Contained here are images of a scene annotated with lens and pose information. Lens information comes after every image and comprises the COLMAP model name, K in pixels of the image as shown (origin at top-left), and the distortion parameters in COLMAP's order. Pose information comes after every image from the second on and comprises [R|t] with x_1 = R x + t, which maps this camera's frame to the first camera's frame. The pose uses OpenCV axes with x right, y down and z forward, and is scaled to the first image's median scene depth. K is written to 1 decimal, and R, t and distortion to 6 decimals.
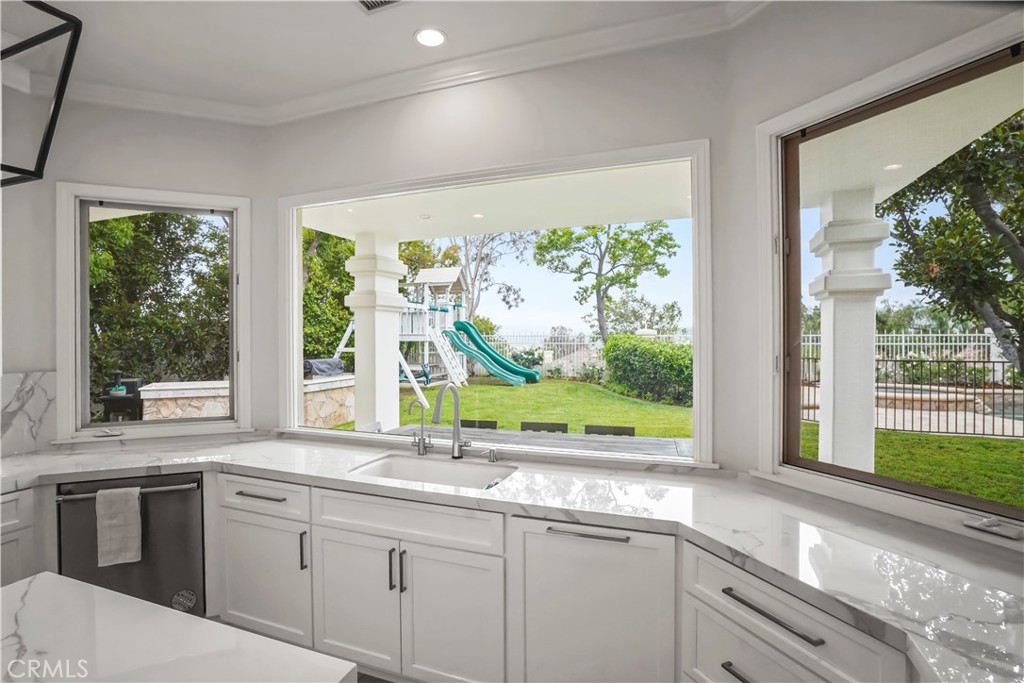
lens RADIAL K [[456.4, 0, 512.0], [0, 456.4, 341.5], [0, 0, 1]] dist [-0.000400, 0.000038]
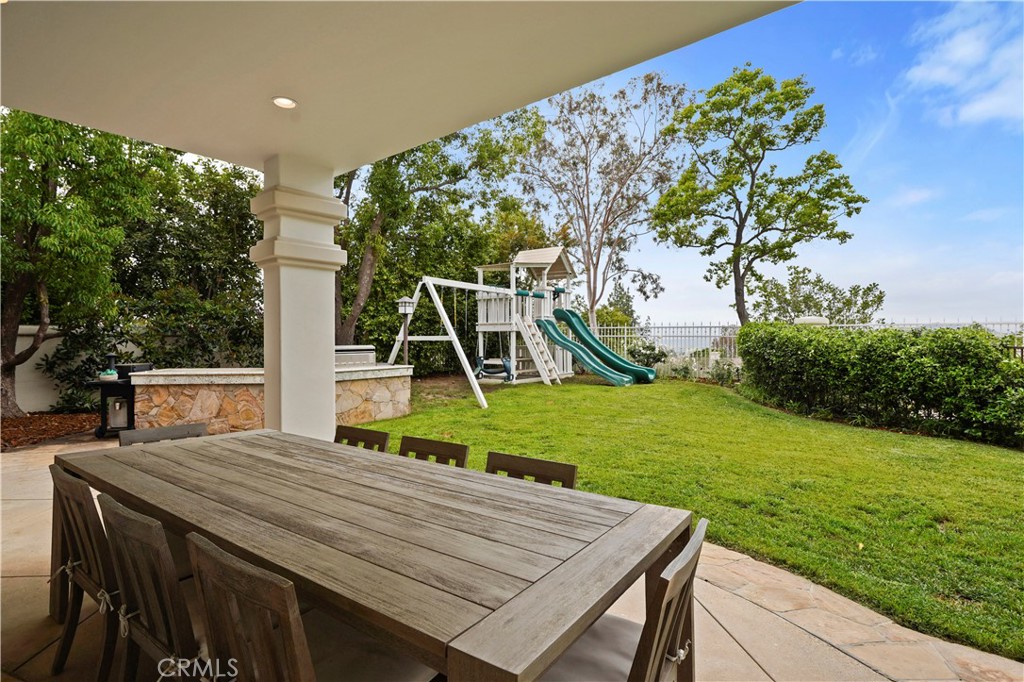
lens RADIAL K [[487.0, 0, 512.0], [0, 487.0, 341.0], [0, 0, 1]] dist [0.033824, -0.000206]
pose [[0.956315, 0.003931, -0.292311, 0.070498], [-0.002839, 0.999987, 0.004162, 0.012158], [0.292324, -0.003150, 0.956314, 0.103268]]
